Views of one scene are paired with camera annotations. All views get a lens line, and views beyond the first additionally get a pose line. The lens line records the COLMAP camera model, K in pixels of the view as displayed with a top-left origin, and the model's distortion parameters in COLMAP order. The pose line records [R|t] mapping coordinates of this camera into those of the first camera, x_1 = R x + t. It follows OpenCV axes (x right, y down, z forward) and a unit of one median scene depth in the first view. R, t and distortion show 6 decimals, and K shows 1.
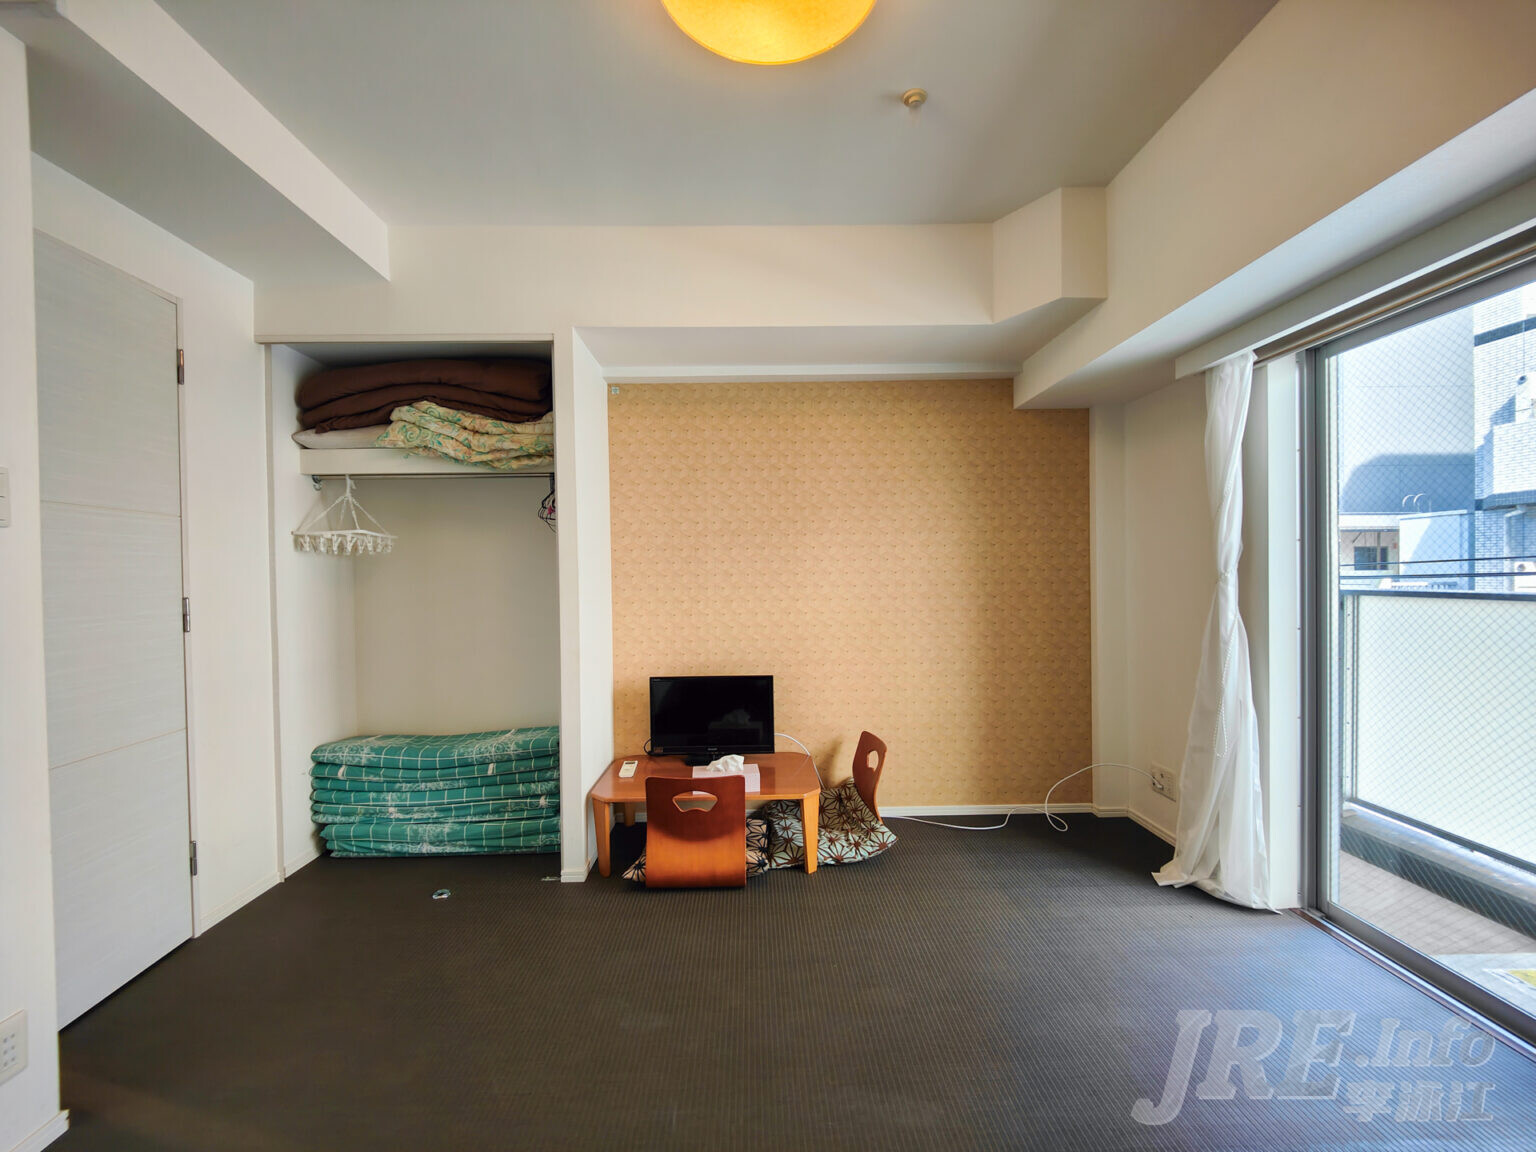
lens RADIAL K [[668.8, 0, 767.8], [0, 668.8, 581.8], [0, 0, 1]] dist [0.015439, -0.009261]
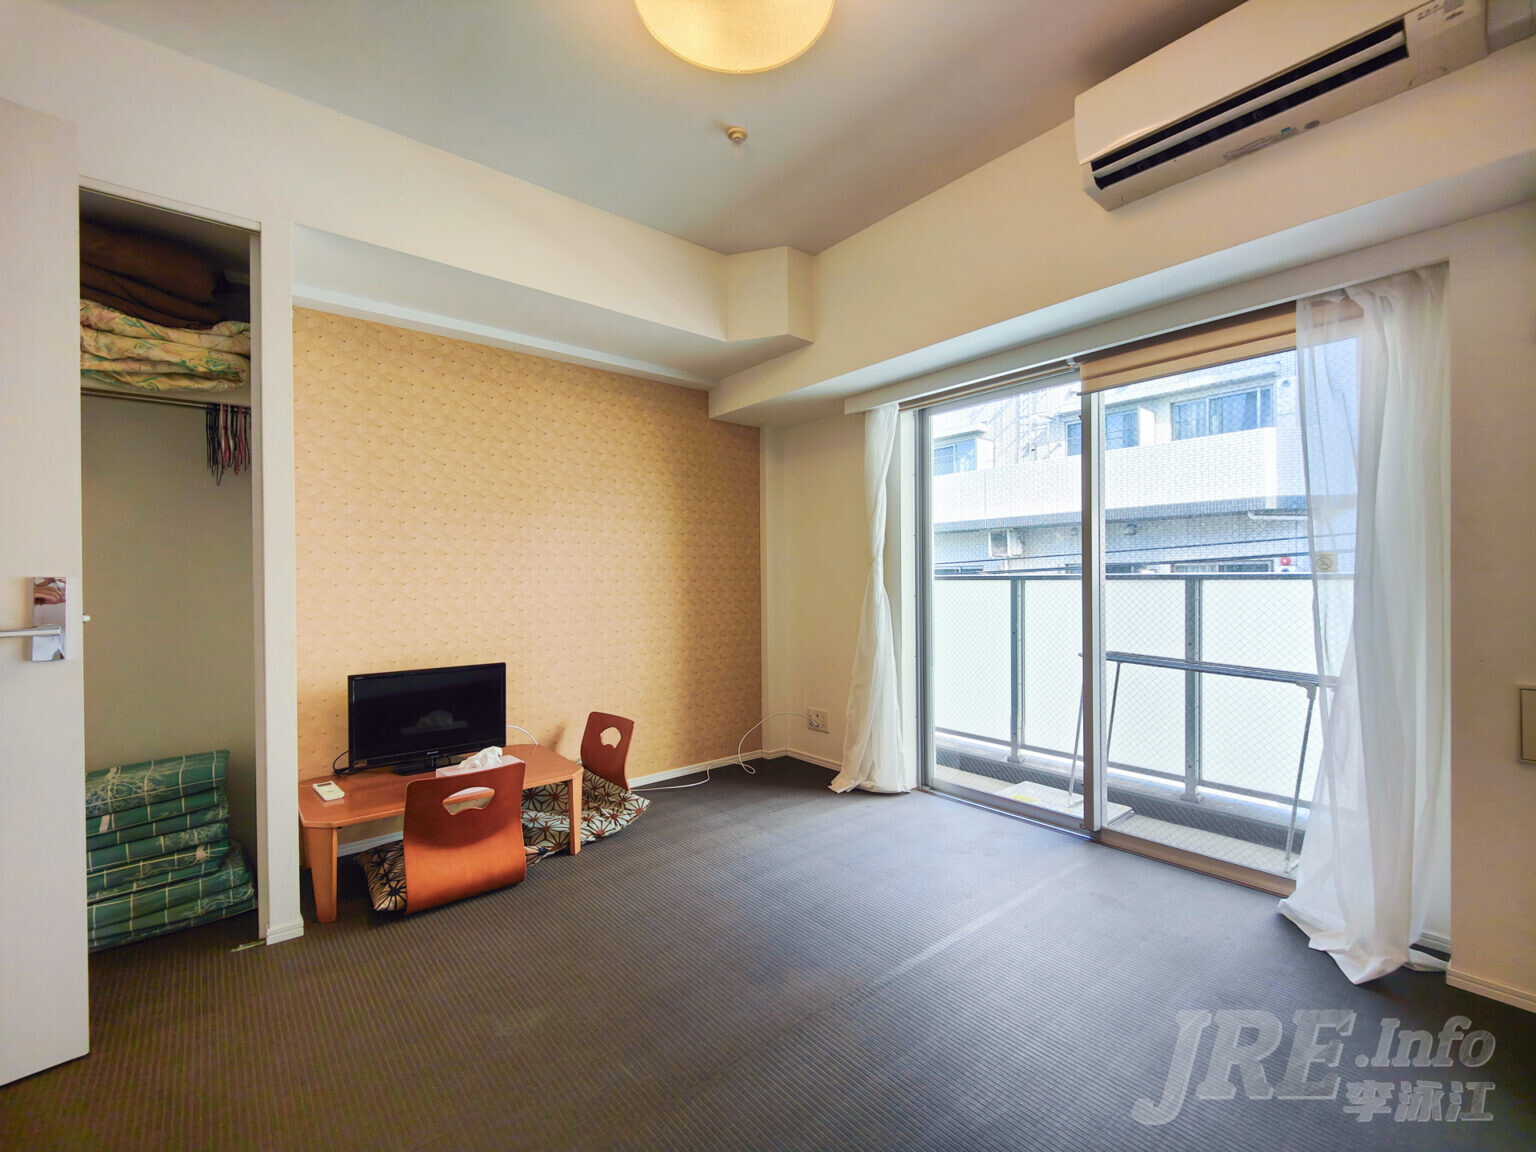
lens RADIAL K [[668.8, 0, 759.0], [0, 668.8, 583.9], [0, 0, 1]] dist [0.015439, -0.009261]
pose [[0.783124, 0.003309, 0.621857, -0.317936], [0.005058, 0.999919, -0.011691, 0.047368], [-0.621845, 0.012301, 0.783044, 0.051594]]
